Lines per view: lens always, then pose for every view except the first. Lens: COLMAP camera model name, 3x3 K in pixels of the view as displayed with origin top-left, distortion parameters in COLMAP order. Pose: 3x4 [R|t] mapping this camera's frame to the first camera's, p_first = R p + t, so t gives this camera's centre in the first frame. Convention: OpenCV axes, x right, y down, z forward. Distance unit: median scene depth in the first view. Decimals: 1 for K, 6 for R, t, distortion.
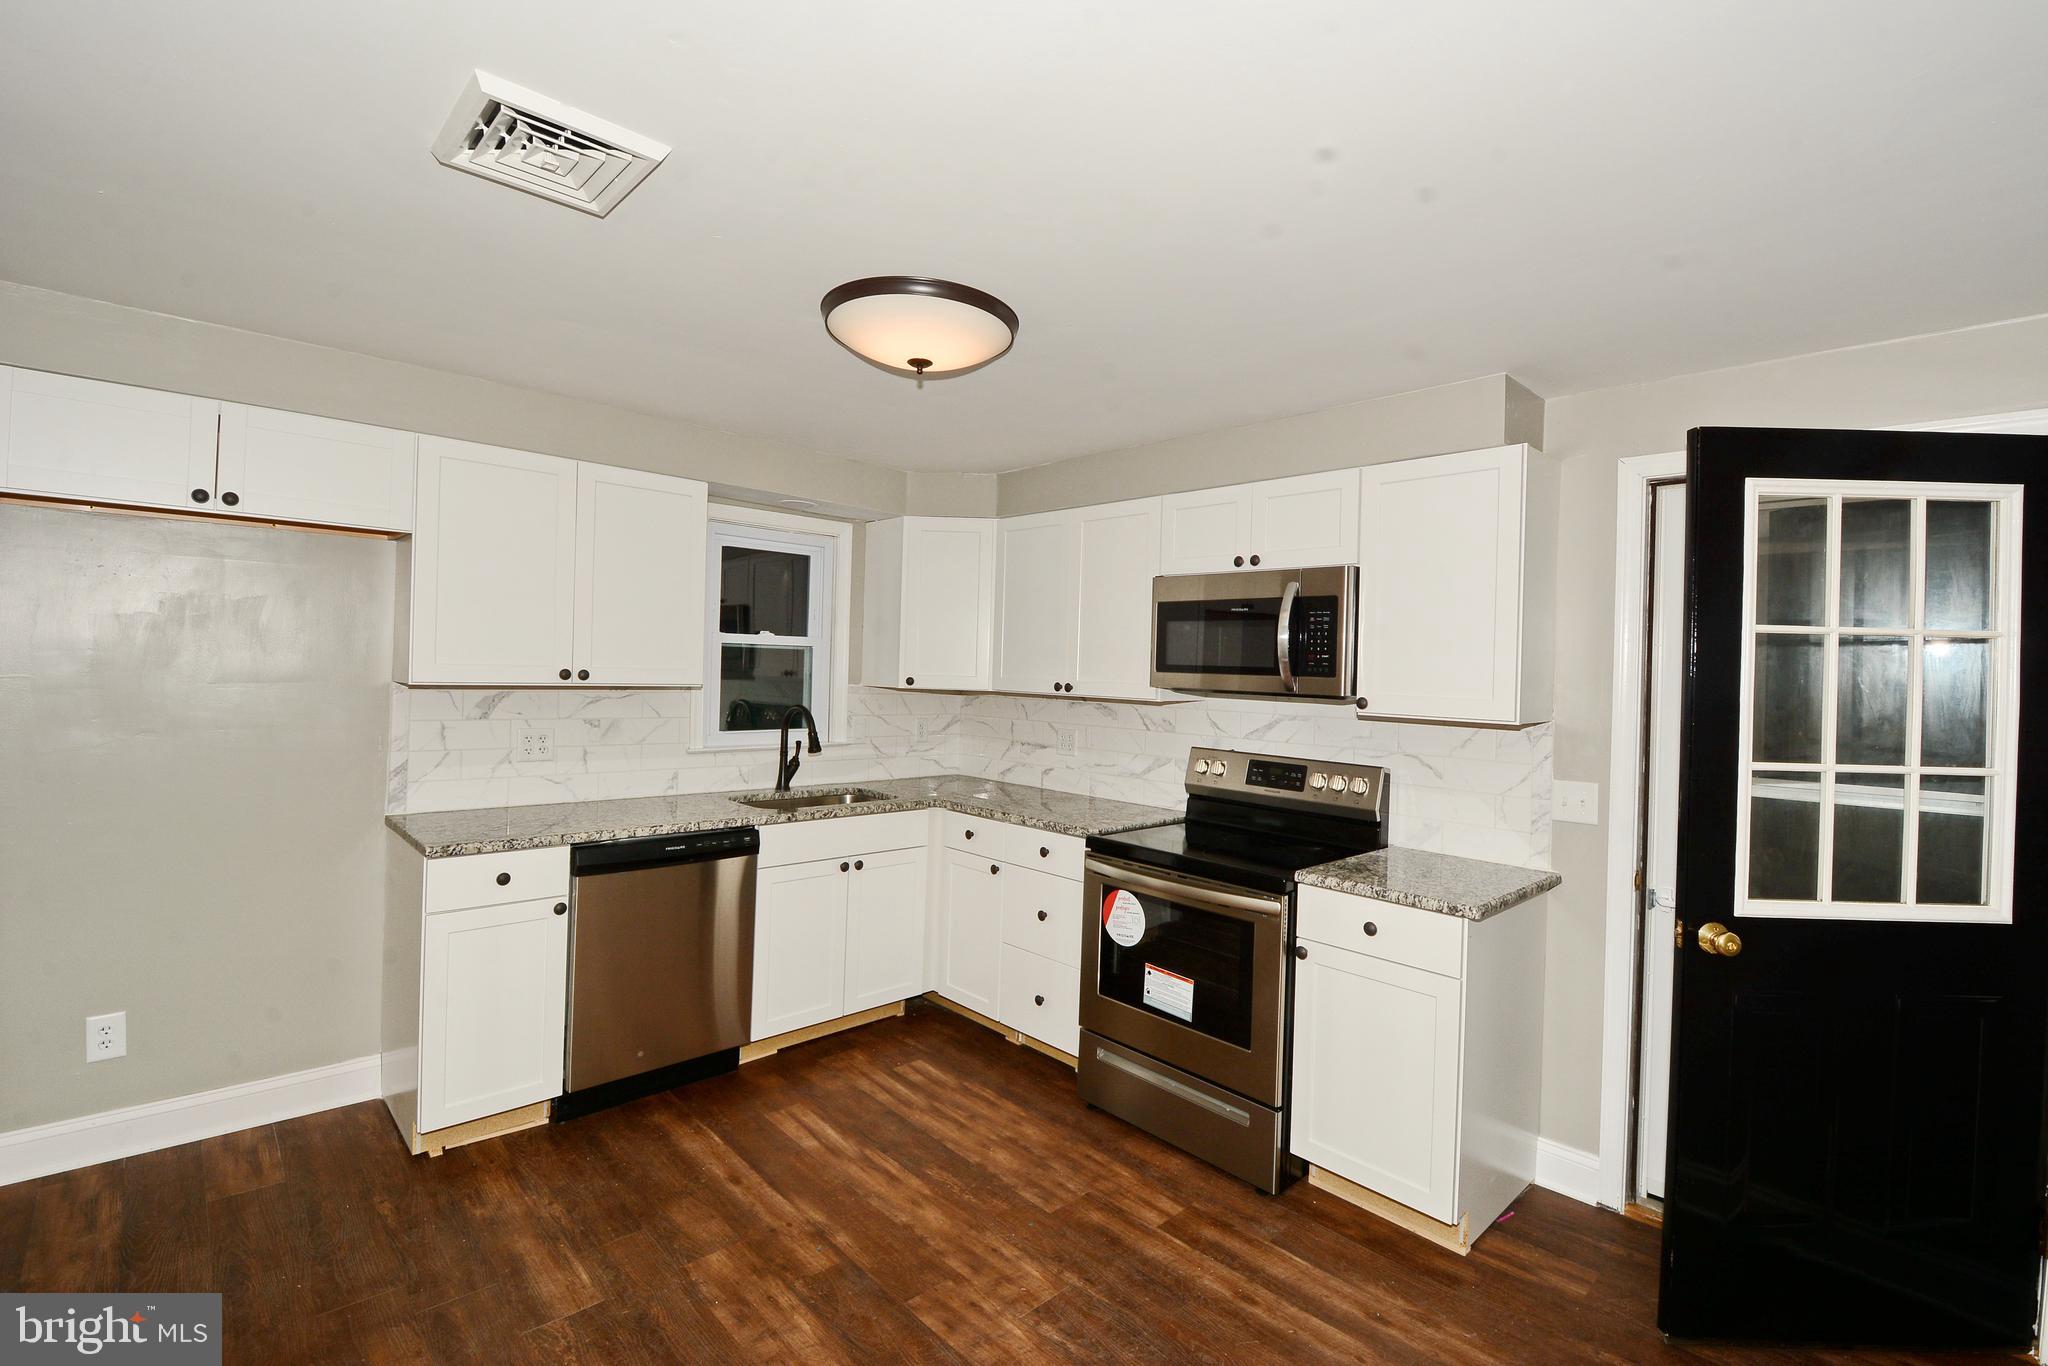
lens RADIAL K [[907.5, 0, 1029.8], [0, 907.5, 670.7], [0, 0, 1]] dist [-0.003464, -0.003491]
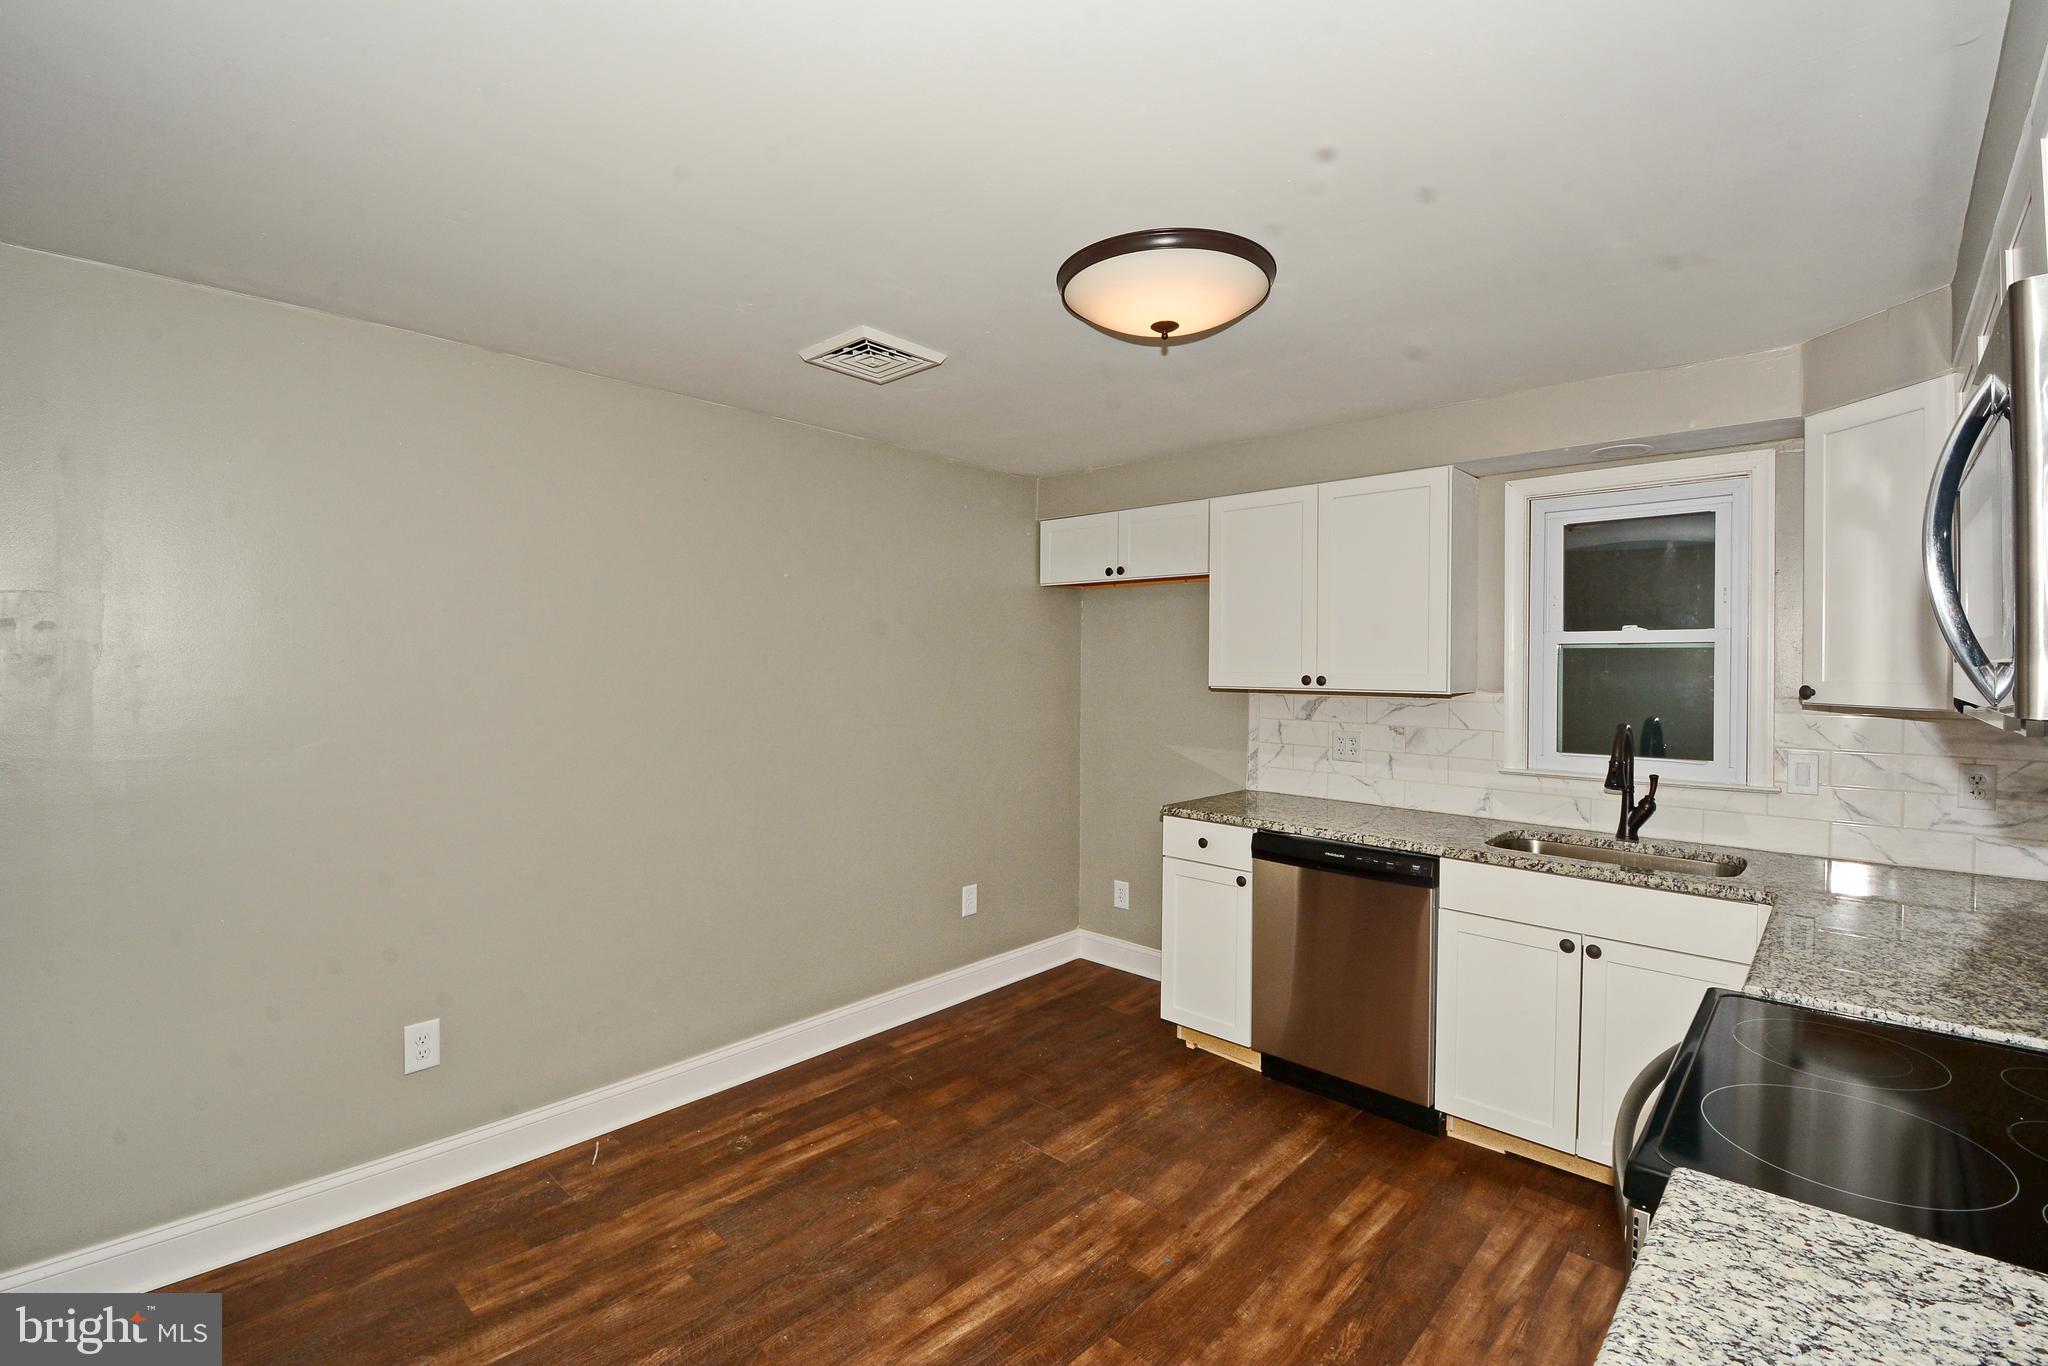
lens RADIAL K [[907.5, 0, 1029.1], [0, 907.5, 674.0], [0, 0, 1]] dist [-0.003464, -0.003491]
pose [[0.055000, -0.018675, -0.998312, 0.589884], [-0.010934, 0.999754, -0.019304, 0.022498], [0.998426, 0.011977, 0.054782, 0.627761]]
